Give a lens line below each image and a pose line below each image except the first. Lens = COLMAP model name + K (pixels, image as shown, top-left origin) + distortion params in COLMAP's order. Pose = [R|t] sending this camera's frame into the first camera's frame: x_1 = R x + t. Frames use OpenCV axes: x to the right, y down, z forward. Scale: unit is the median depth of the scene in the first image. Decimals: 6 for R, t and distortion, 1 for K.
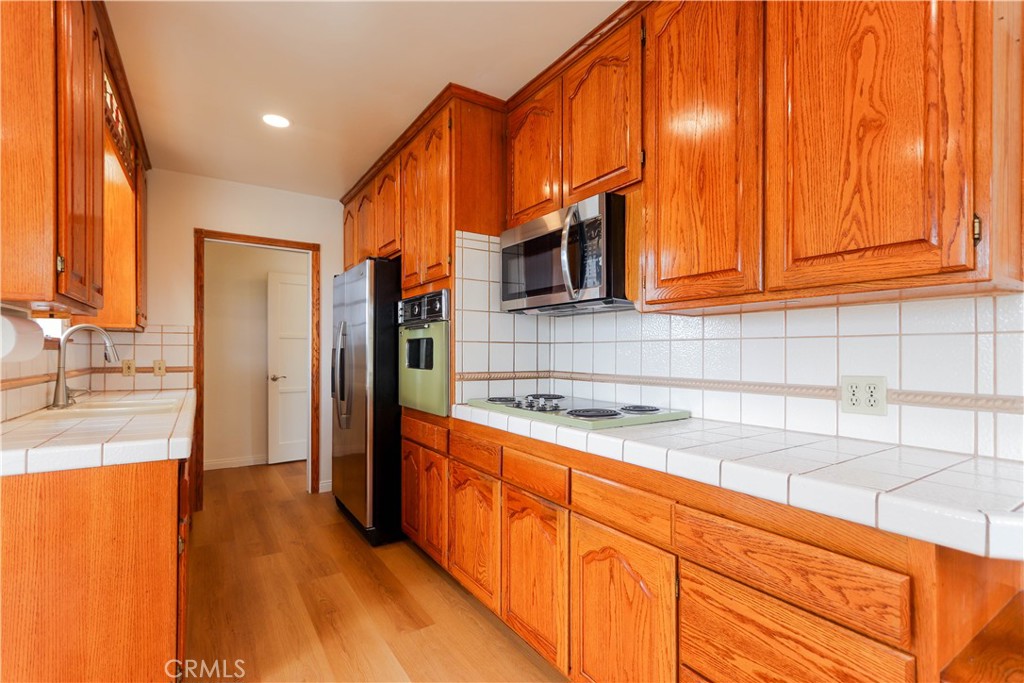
lens RADIAL K [[479.9, 0, 501.9], [0, 479.9, 352.6], [0, 0, 1]] dist [-0.001111, 0.003490]
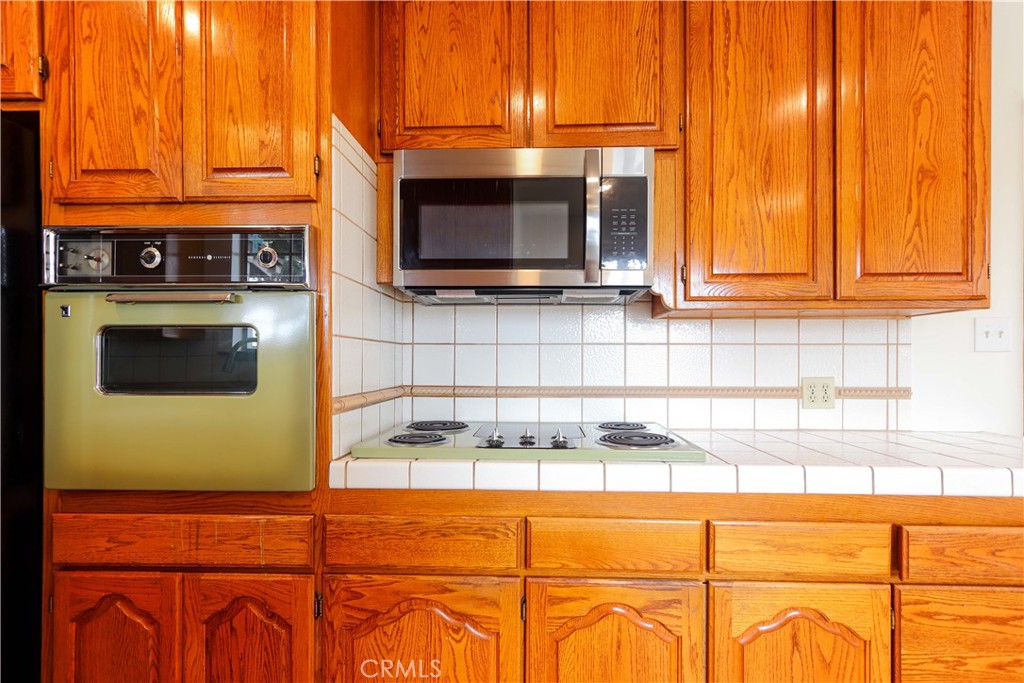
lens RADIAL K [[479.9, 0, 520.1], [0, 479.9, 359.8], [0, 0, 1]] dist [-0.001111, 0.003490]
pose [[0.560031, -0.002721, 0.828467, -0.622176], [-0.000590, 0.999993, 0.003683, 0.000324], [-0.828471, -0.002552, 0.560026, 0.866178]]
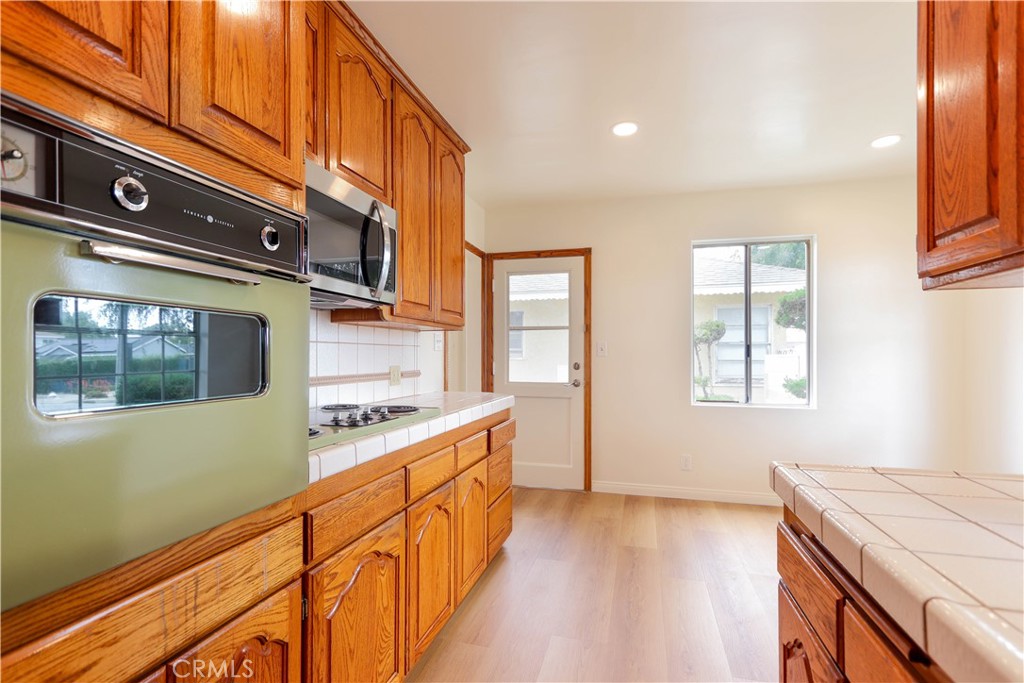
lens RADIAL K [[479.9, 0, 513.0], [0, 479.9, 351.5], [0, 0, 1]] dist [-0.001111, 0.003490]
pose [[-0.677107, 0.002205, 0.735881, -0.931913], [-0.004616, 0.999963, -0.007244, 0.002460], [-0.735870, -0.008302, -0.677072, 1.811870]]
